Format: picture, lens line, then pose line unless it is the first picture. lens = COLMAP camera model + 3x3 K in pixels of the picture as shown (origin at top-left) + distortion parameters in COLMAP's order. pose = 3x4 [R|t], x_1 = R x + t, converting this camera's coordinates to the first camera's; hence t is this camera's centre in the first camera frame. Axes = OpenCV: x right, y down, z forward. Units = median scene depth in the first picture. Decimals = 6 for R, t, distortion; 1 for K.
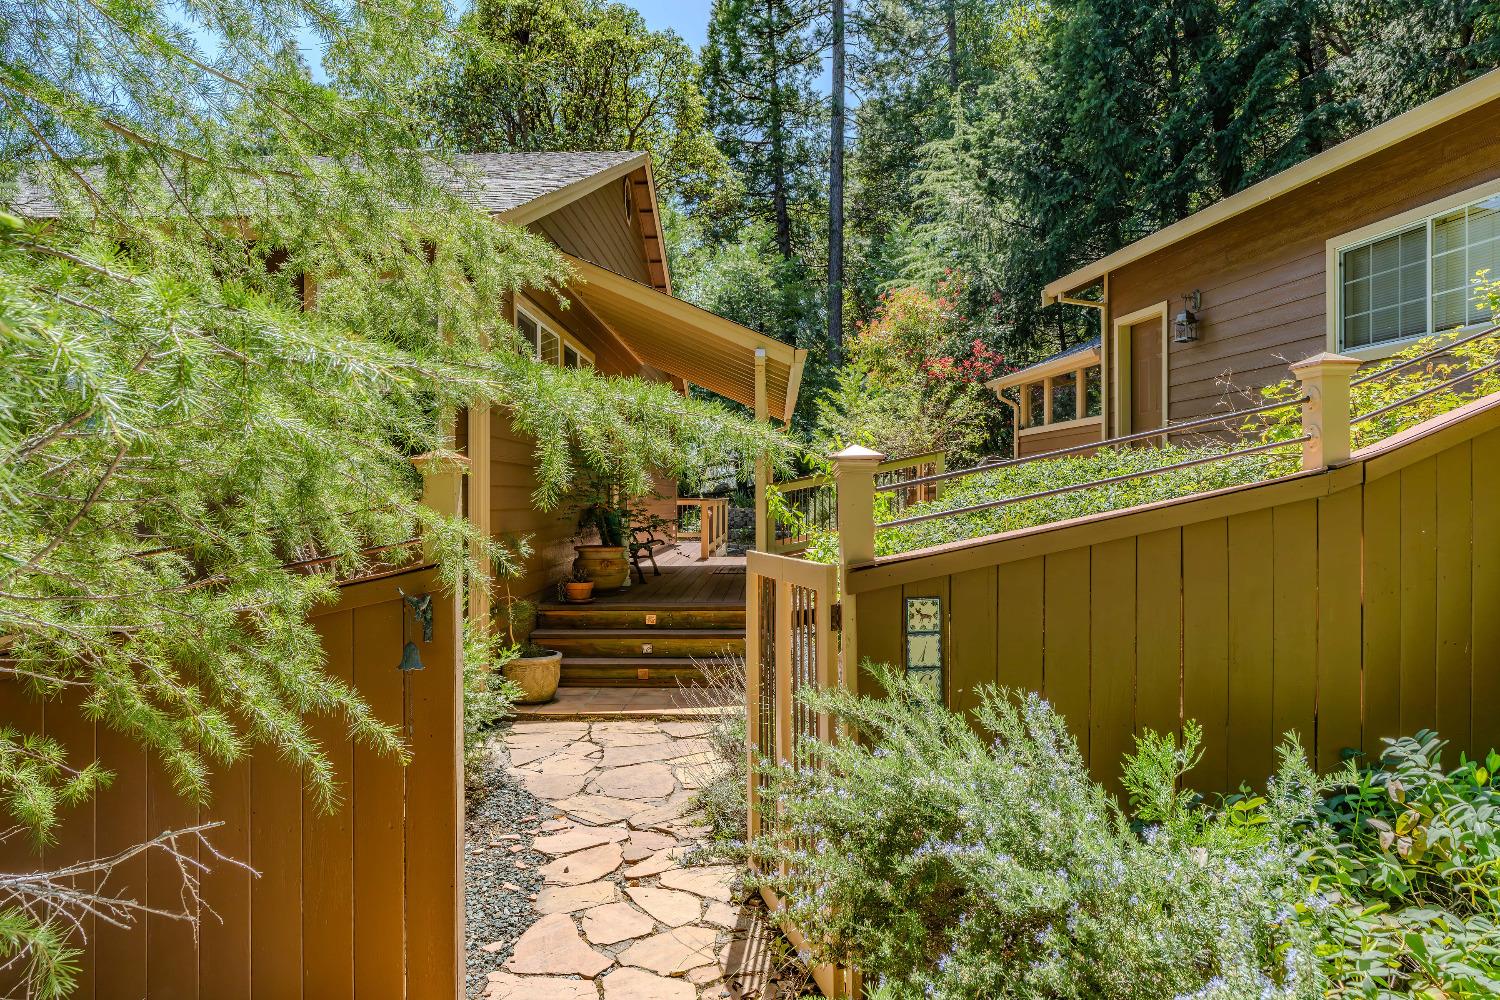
lens RADIAL K [[959.9, 0, 738.6], [0, 959.9, 498.2], [0, 0, 1]] dist [0.008559, -0.000354]
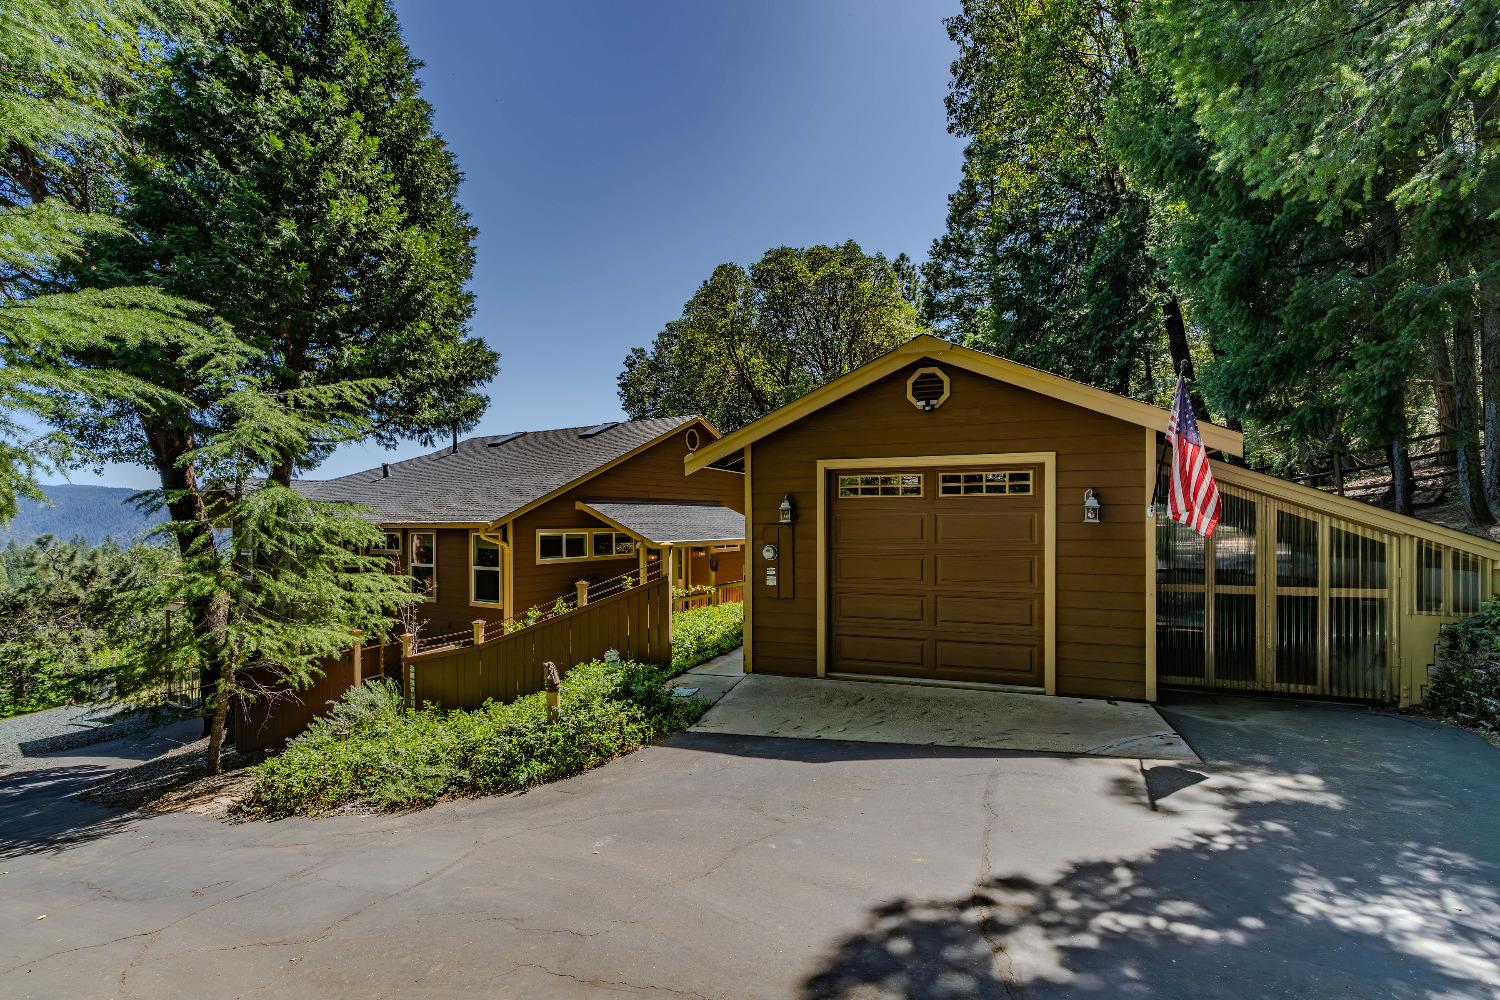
lens RADIAL K [[700.2, 0, 726.9], [0, 700.2, 523.4], [0, 0, 1]] dist [-0.012210, 0.004547]
pose [[0.873746, 0.001070, -0.486382, 0.527741], [0.000007, 0.999998, 0.002213, -0.100166], [0.486383, -0.001938, 0.873744, -0.215050]]
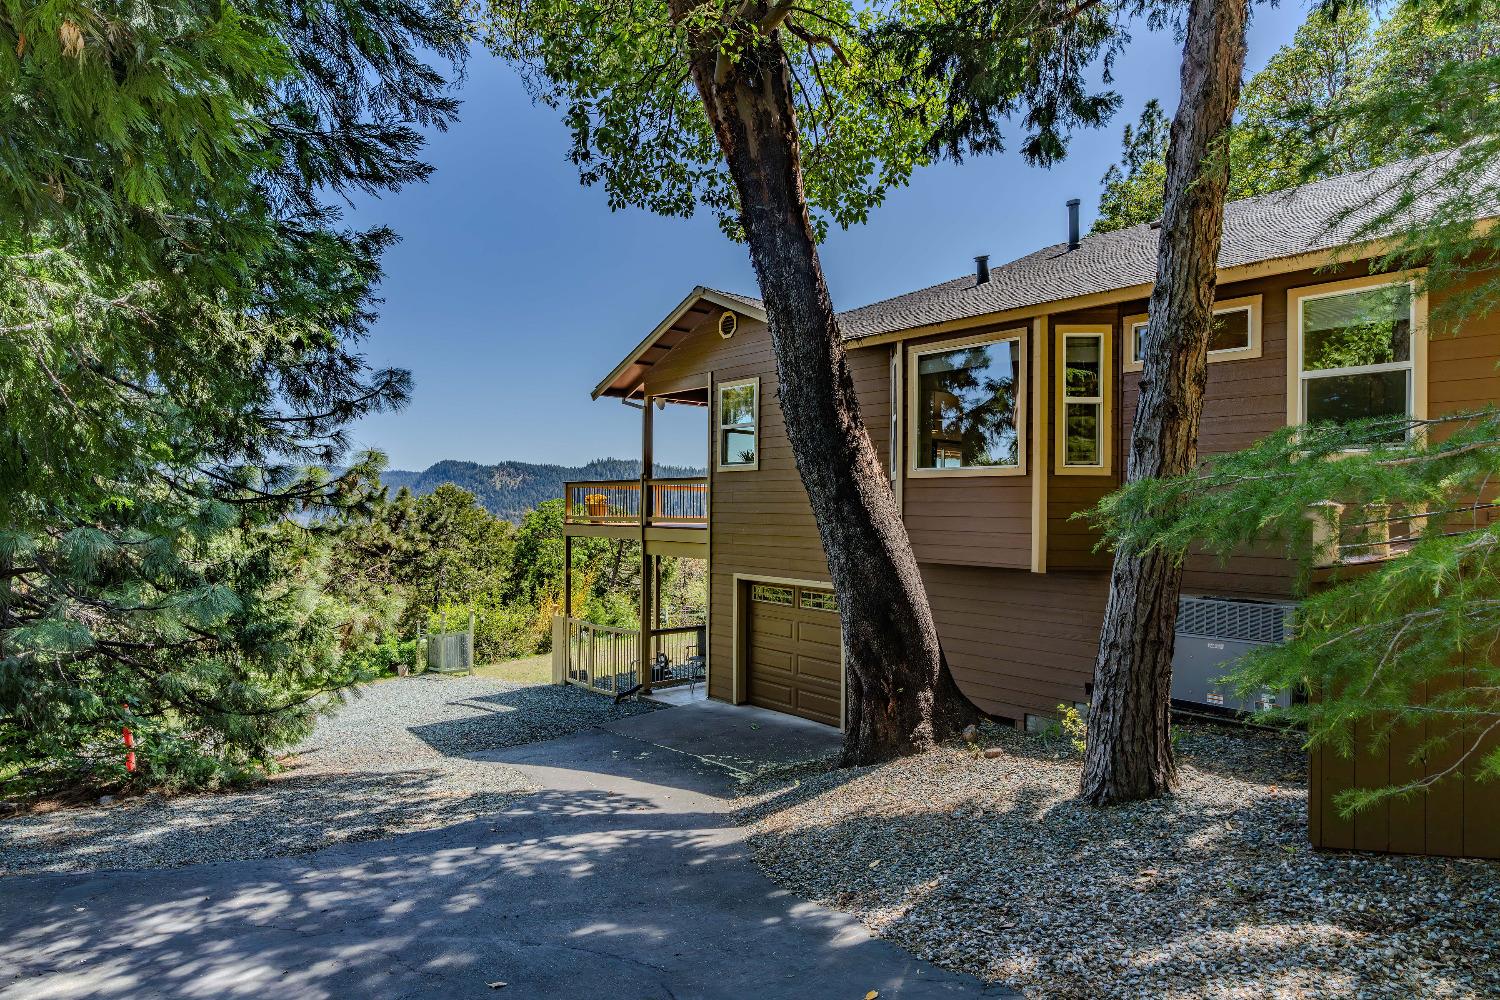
lens RADIAL K [[871.8, 0, 757.0], [0, 871.8, 493.9], [0, 0, 1]] dist [0.001123, -0.001855]
pose [[0.692284, 0.003004, -0.721618, -0.159859], [-0.014612, 0.999845, -0.009856, 0.030353], [0.721477, 0.017367, 0.692221, -0.143255]]
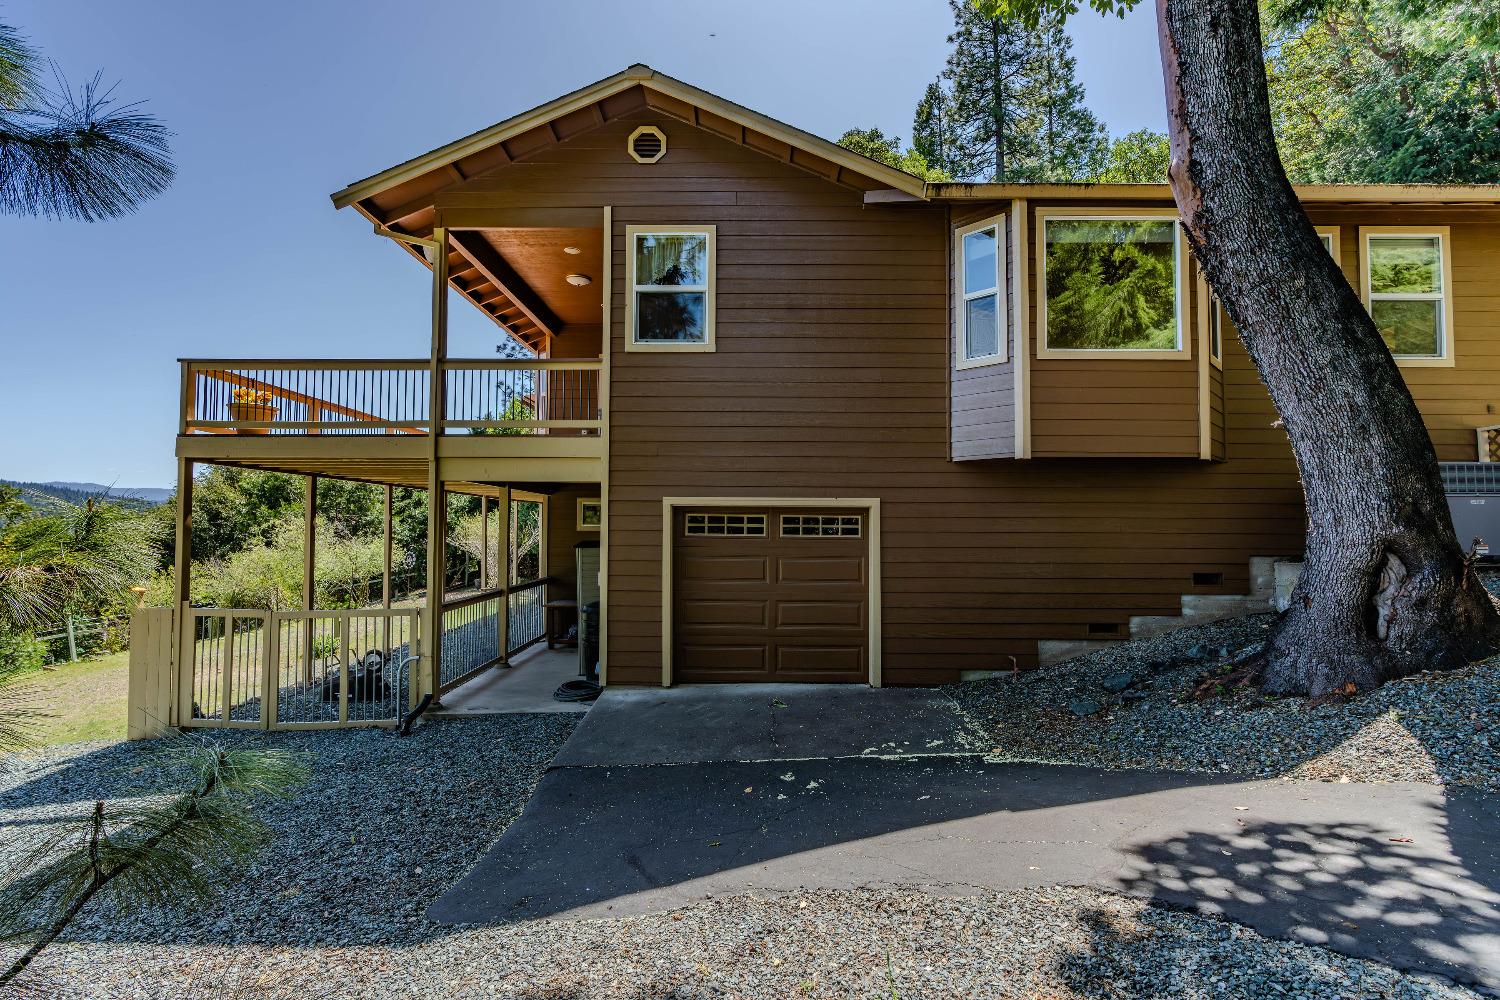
lens RADIAL K [[677.3, 0, 748.6], [0, 677.3, 503.2], [0, 0, 1]] dist [-0.009776, 0.002896]
pose [[0.999349, 0.012227, 0.033933, -0.754501], [-0.011015, 0.999302, -0.035688, 0.120132], [-0.034346, 0.035291, 0.998787, -0.029693]]
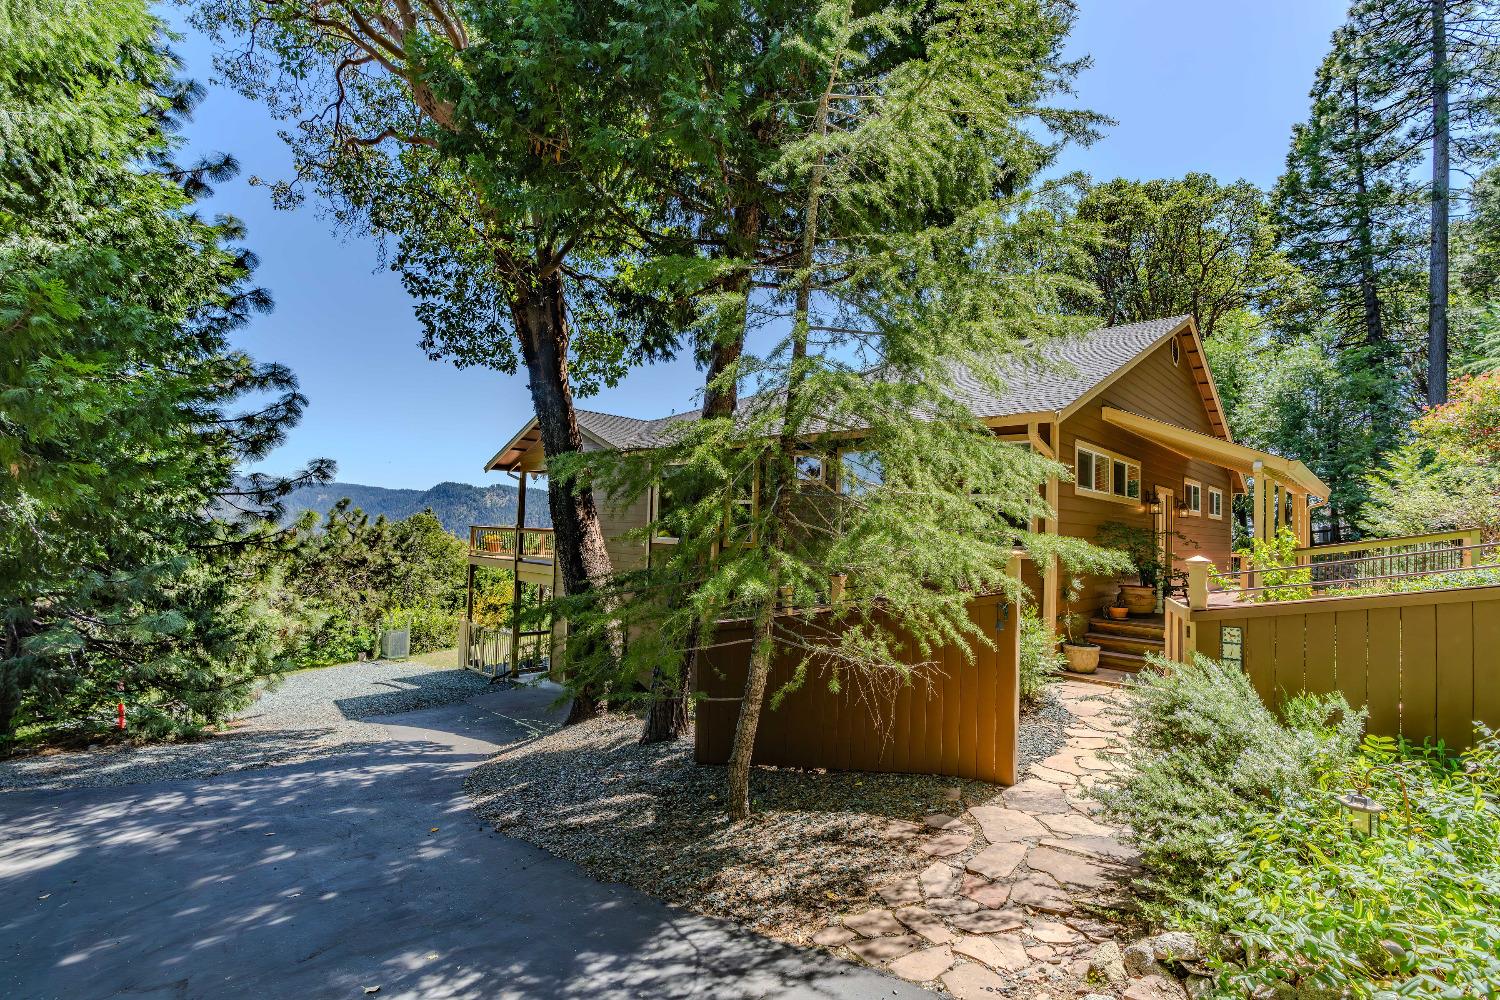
lens RADIAL K [[677.3, 0, 749.3], [0, 677.3, 498.4], [0, 0, 1]] dist [-0.009776, 0.002896]
pose [[0.750107, 0.002158, -0.661313, 0.058294], [-0.038214, 0.998465, -0.040087, -0.013124], [0.660211, 0.055341, 0.749038, -0.137192]]
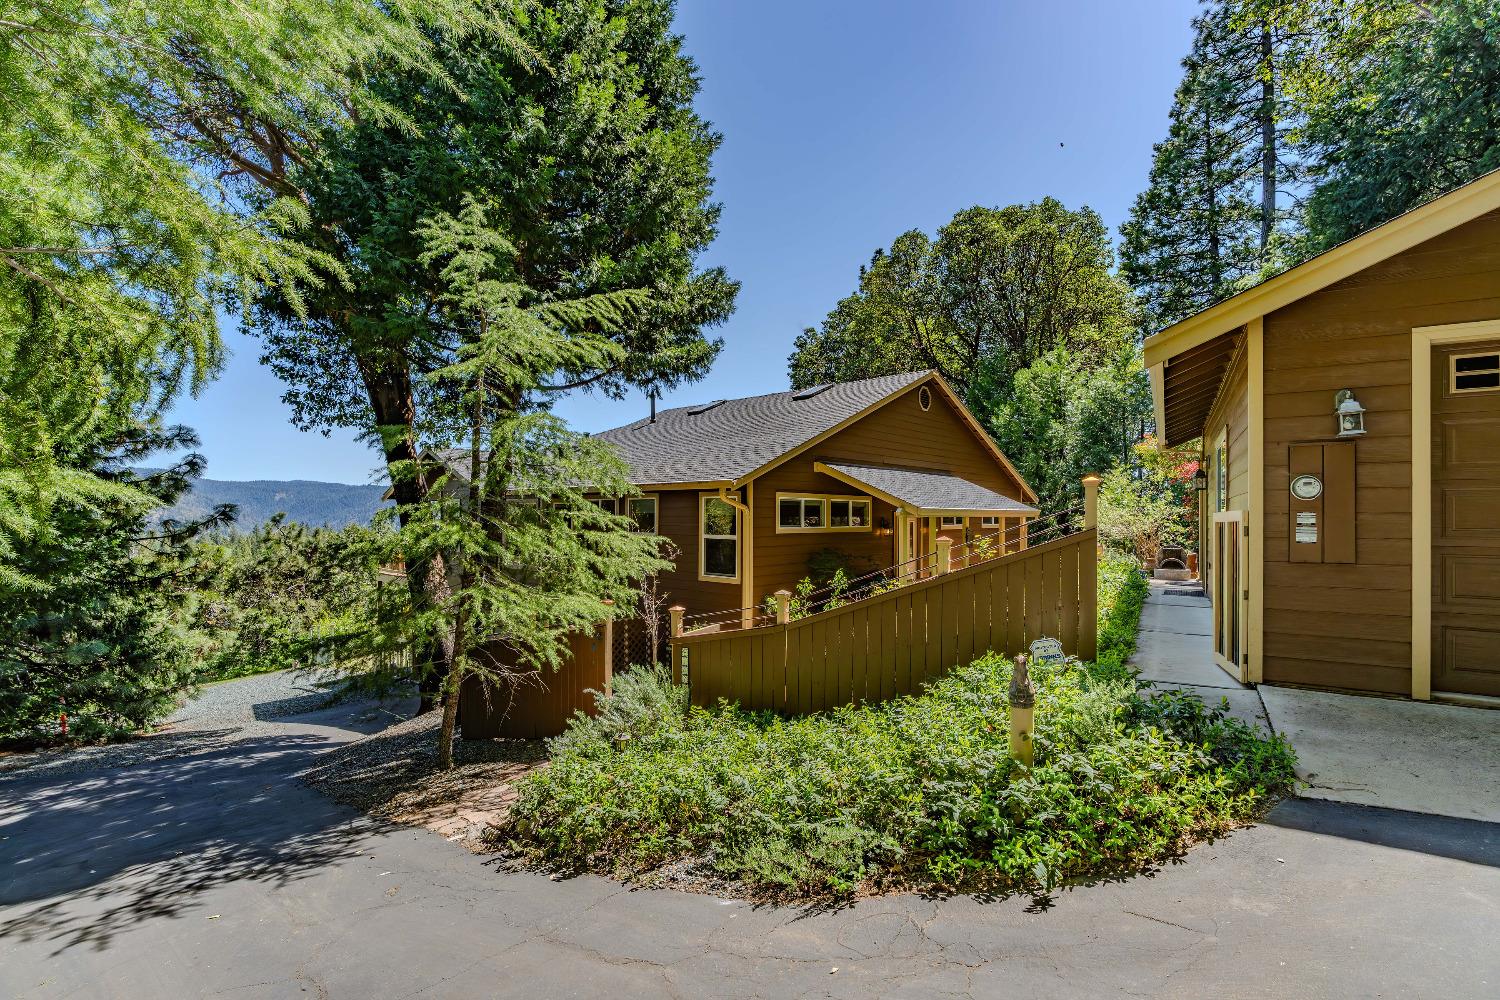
lens RADIAL K [[677.3, 0, 736.6], [0, 677.3, 507.6], [0, 0, 1]] dist [-0.009776, 0.002896]
pose [[0.772051, 0.000428, -0.635561, 0.322336], [-0.008248, 0.999922, -0.009347, -0.067576], [0.635507, 0.012459, 0.771994, -0.151284]]
